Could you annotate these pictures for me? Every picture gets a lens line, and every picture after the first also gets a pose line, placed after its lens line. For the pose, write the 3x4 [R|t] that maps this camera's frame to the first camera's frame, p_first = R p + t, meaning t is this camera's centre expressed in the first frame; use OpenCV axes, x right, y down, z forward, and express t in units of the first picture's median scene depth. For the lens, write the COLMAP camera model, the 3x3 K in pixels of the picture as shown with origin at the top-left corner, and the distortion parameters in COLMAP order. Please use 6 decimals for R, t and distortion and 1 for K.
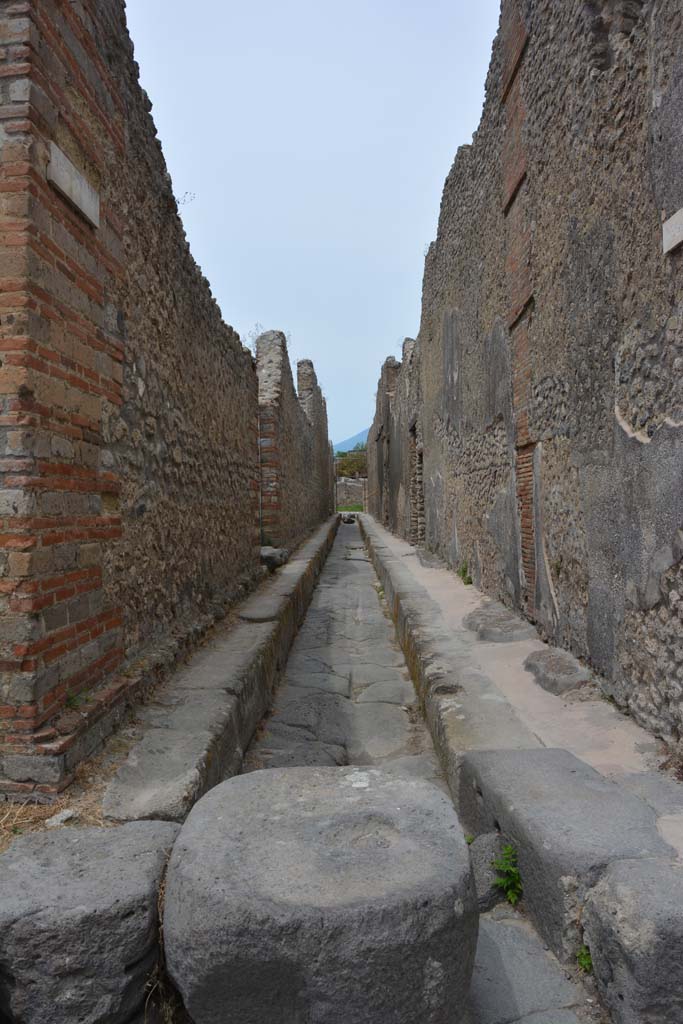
lens RADIAL K [[793.4, 0, 342.3], [0, 793.4, 509.3], [0, 0, 1]] dist [-0.071545, -0.001043]
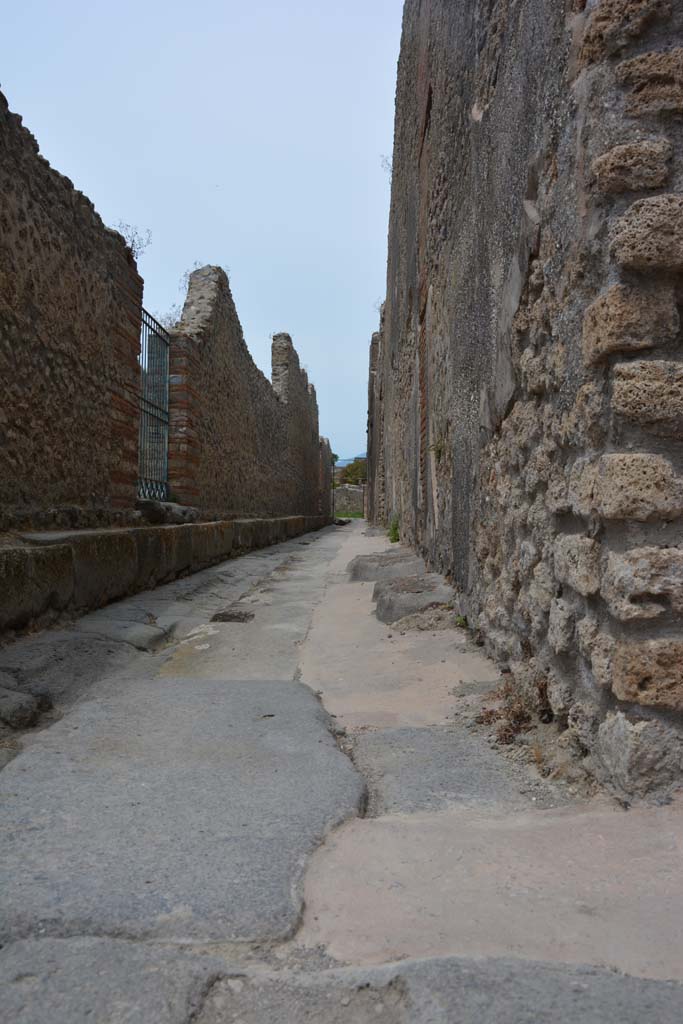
lens RADIAL K [[793.4, 0, 340.1], [0, 793.4, 513.5], [0, 0, 1]] dist [-0.071545, -0.001043]
pose [[0.998331, 0.027419, -0.050825, 0.153350], [-0.029230, 0.998952, -0.035225, 0.101761], [0.049806, 0.036652, 0.998086, 0.236800]]
